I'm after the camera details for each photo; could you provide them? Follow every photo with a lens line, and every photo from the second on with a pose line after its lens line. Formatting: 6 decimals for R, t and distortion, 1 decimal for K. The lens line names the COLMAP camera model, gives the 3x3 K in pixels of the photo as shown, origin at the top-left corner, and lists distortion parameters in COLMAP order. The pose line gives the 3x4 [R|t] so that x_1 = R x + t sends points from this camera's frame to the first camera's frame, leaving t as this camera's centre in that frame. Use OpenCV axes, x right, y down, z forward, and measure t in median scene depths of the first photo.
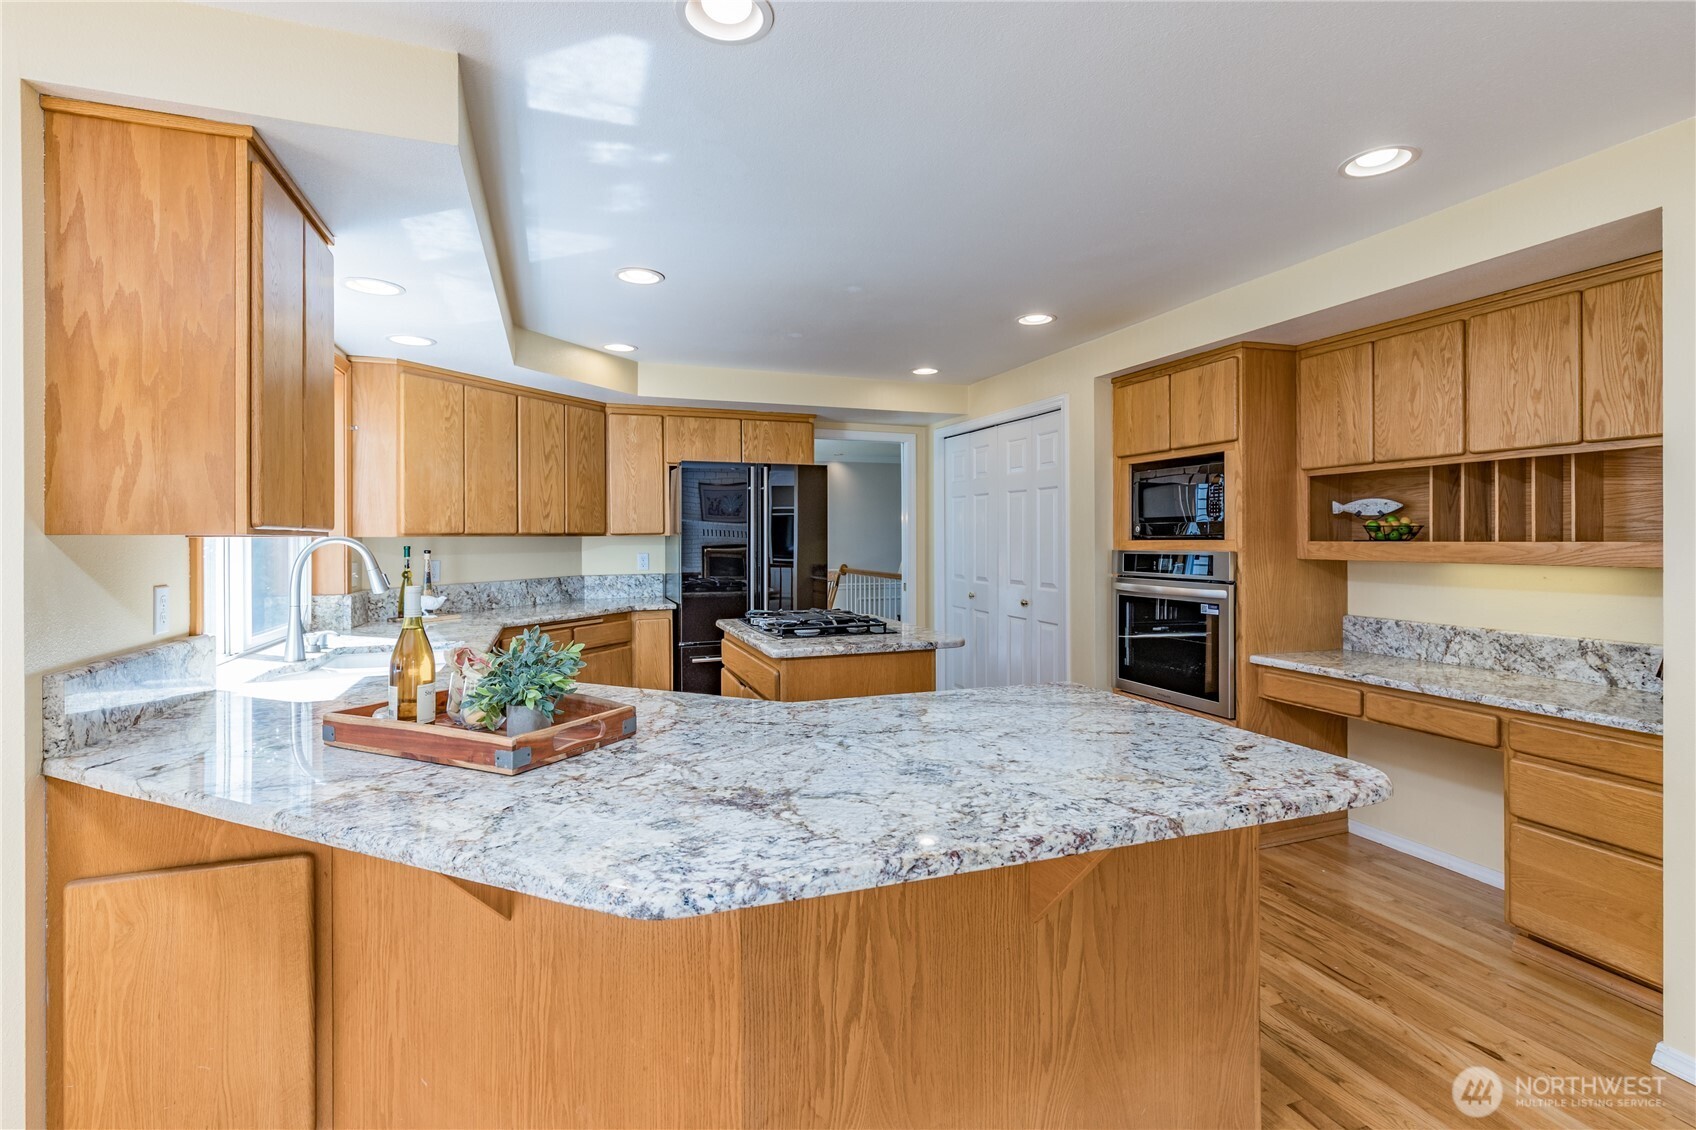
lens RADIAL K [[766.2, 0, 871.1], [0, 766.2, 537.2], [0, 0, 1]] dist [0.007738, -0.001188]
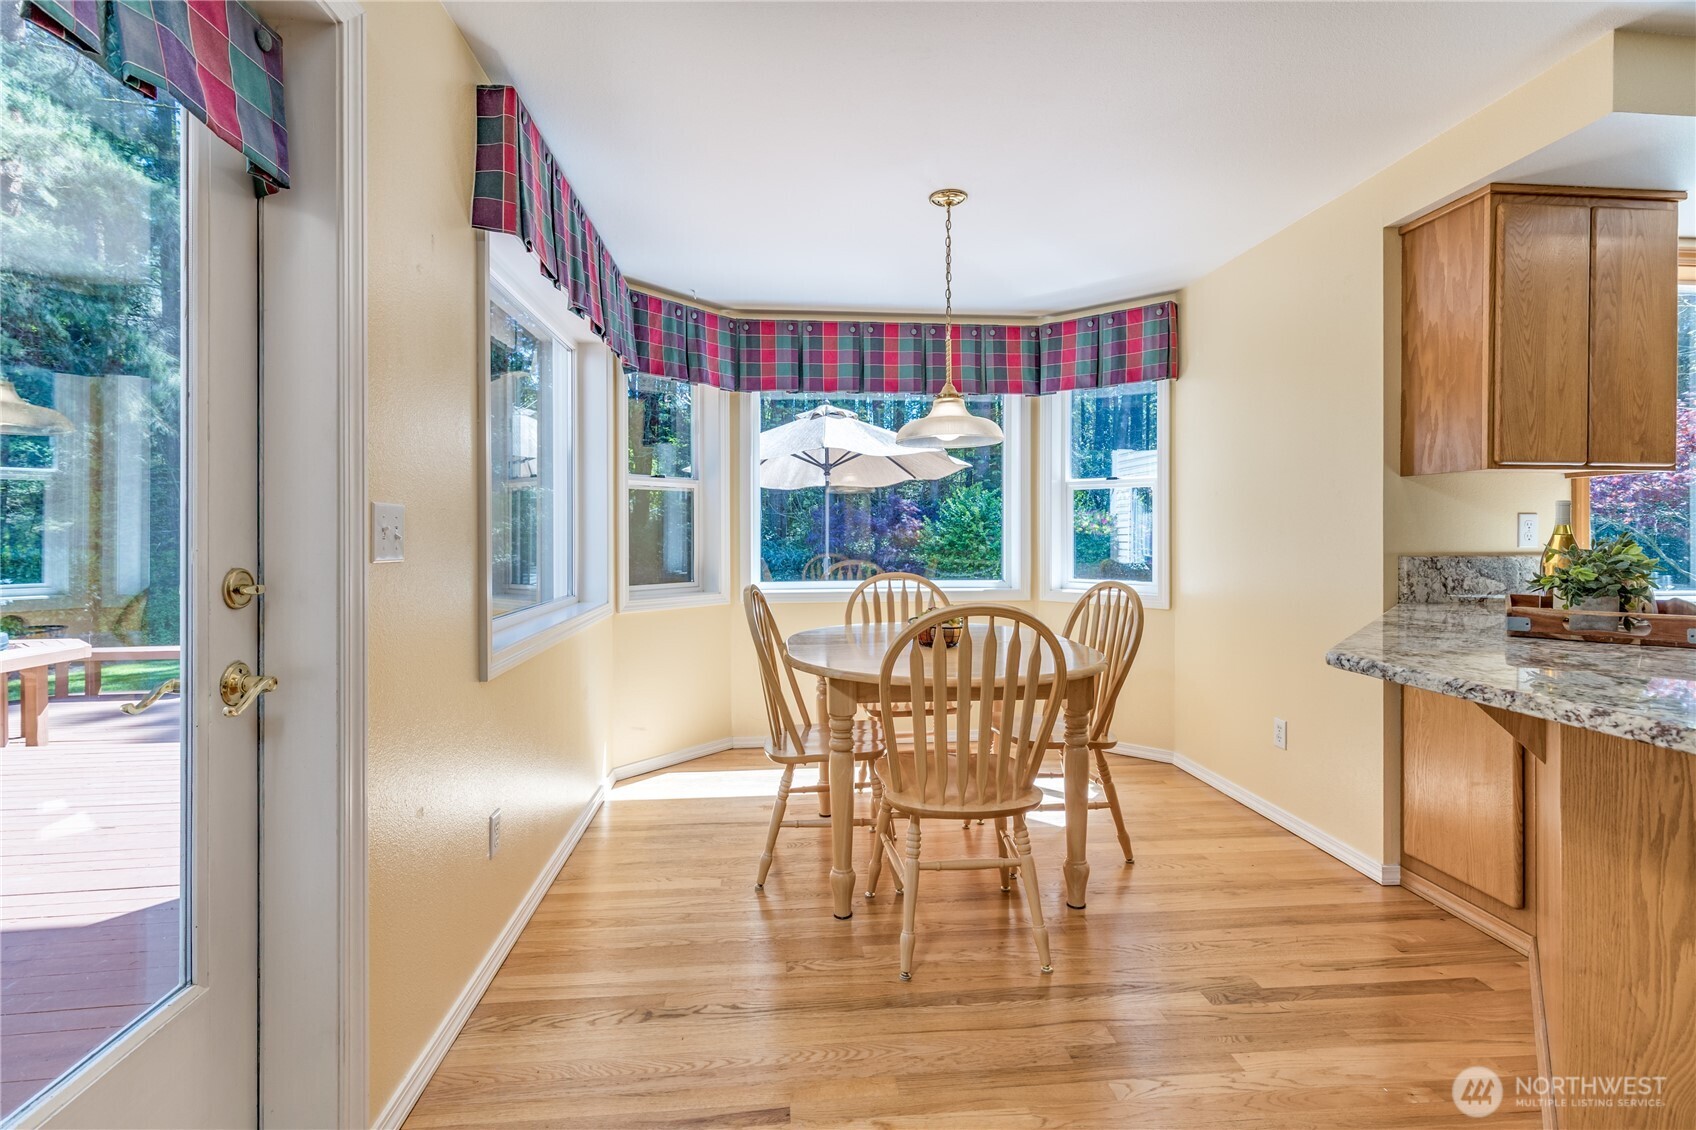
lens RADIAL K [[766.2, 0, 843.2], [0, 766.2, 538.2], [0, 0, 1]] dist [0.007738, -0.001188]
pose [[-0.272783, 0.006590, -0.962053, 0.472124], [0.010919, 0.999933, 0.003754, 0.056402], [0.962014, -0.009481, -0.272837, 0.121436]]
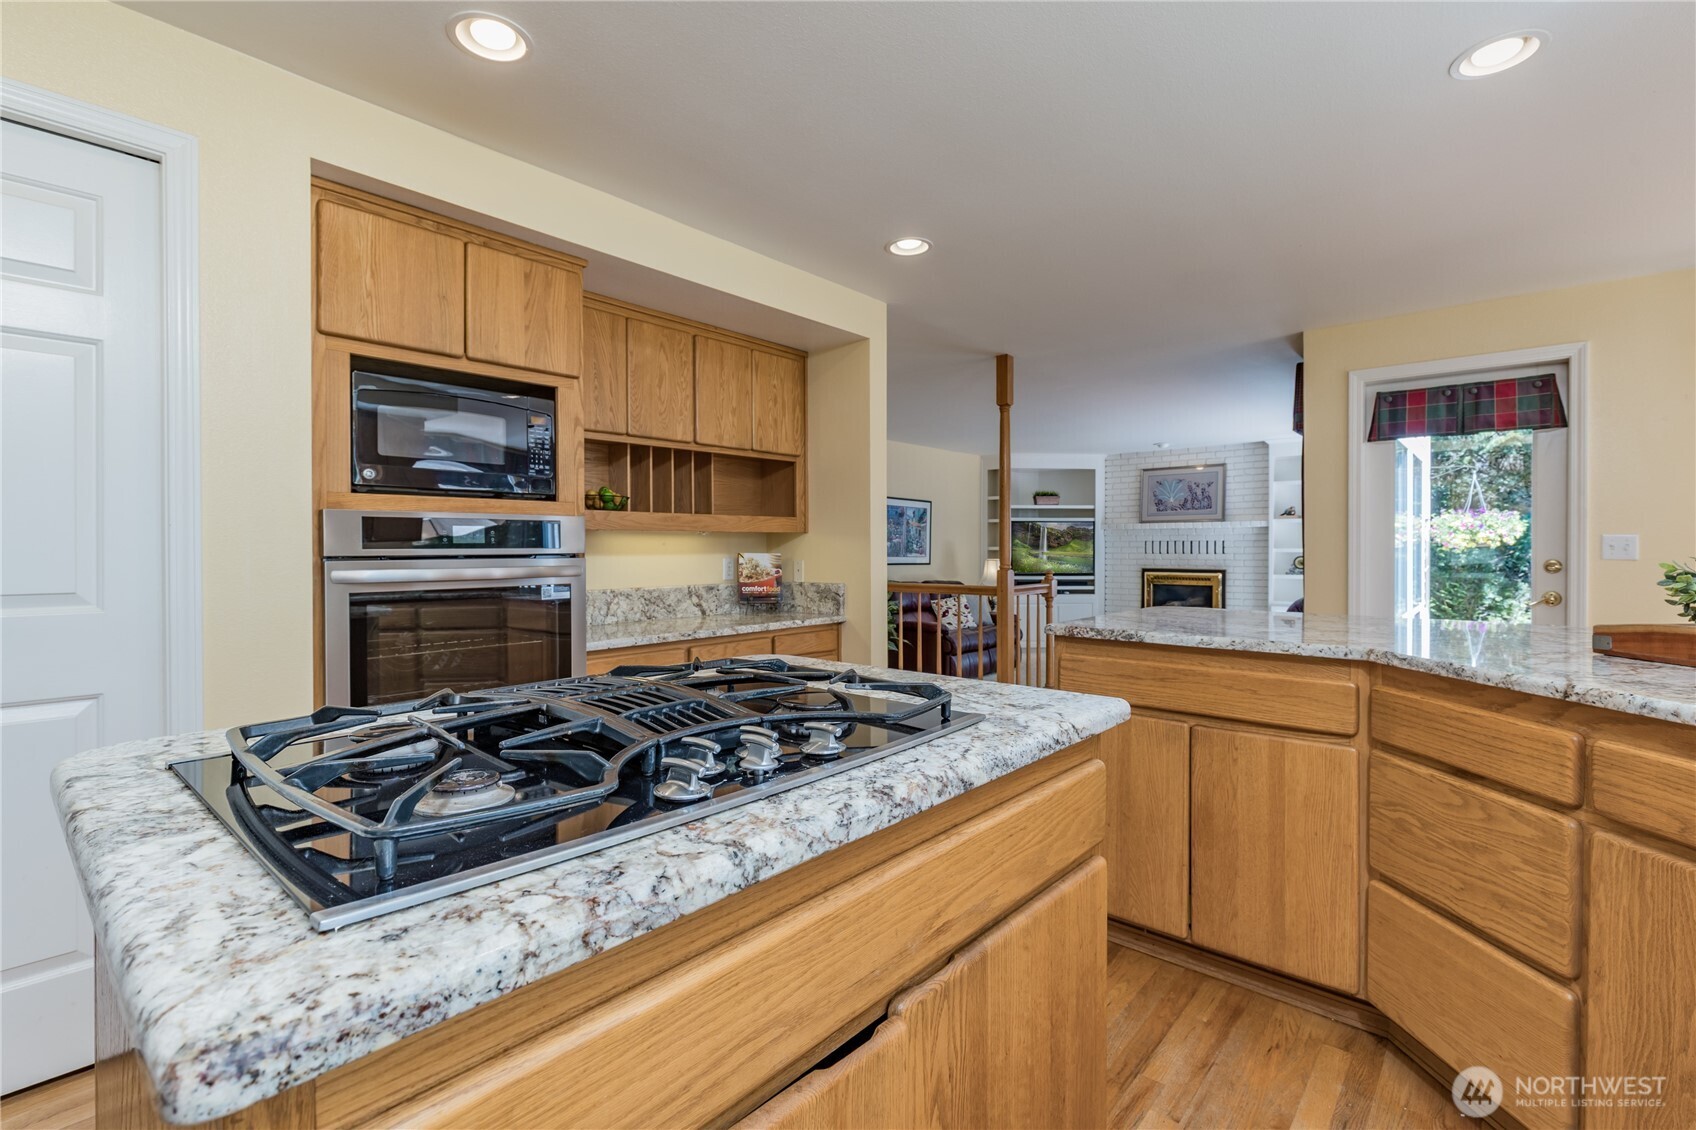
lens RADIAL K [[766.2, 0, 847.4], [0, 766.2, 542.2], [0, 0, 1]] dist [0.007738, -0.001188]
pose [[-0.459449, 0.008426, 0.888164, -0.415851], [0.001151, 0.999960, -0.008891, 0.059806], [-0.888204, -0.003063, -0.459440, 1.271471]]
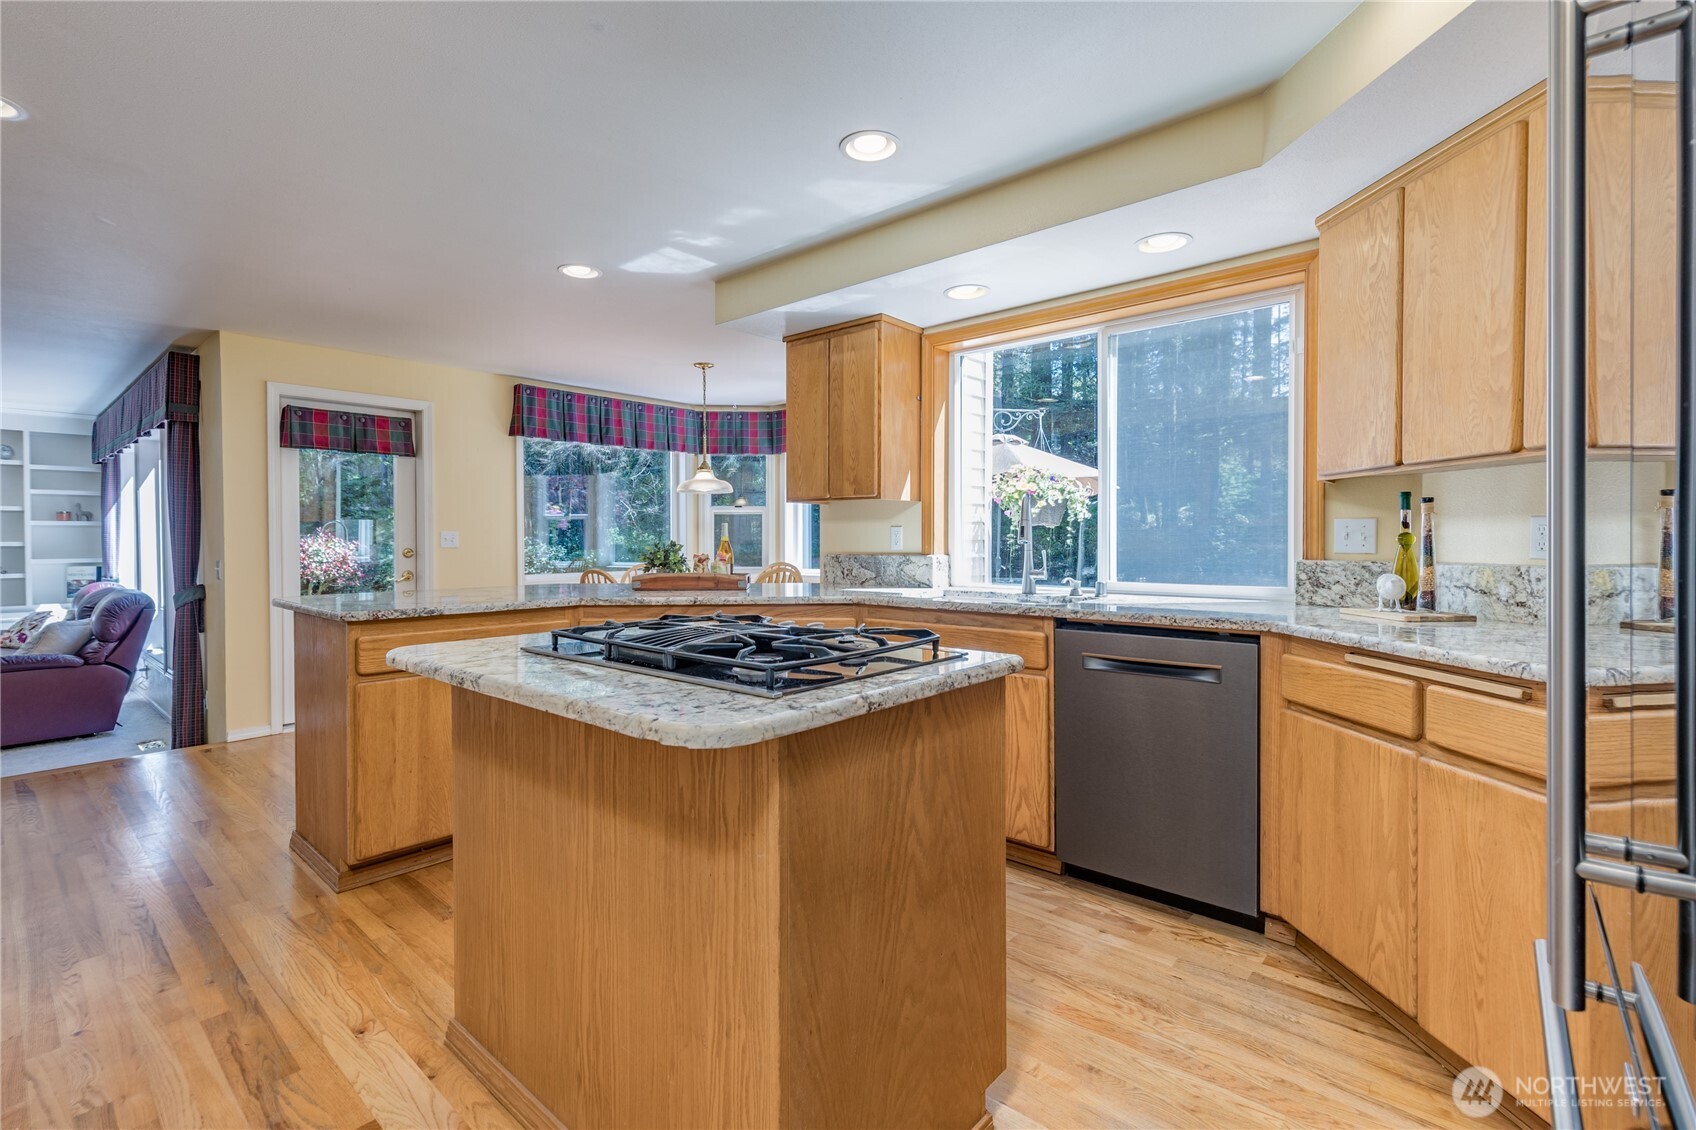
lens RADIAL K [[766.2, 0, 845.6], [0, 766.2, 554.9], [0, 0, 1]] dist [0.007738, -0.001188]
pose [[-0.885785, 0.016330, -0.463808, 0.086842], [0.006167, 0.999707, 0.023421, 0.057613], [0.464054, 0.017886, -0.885626, 1.721697]]
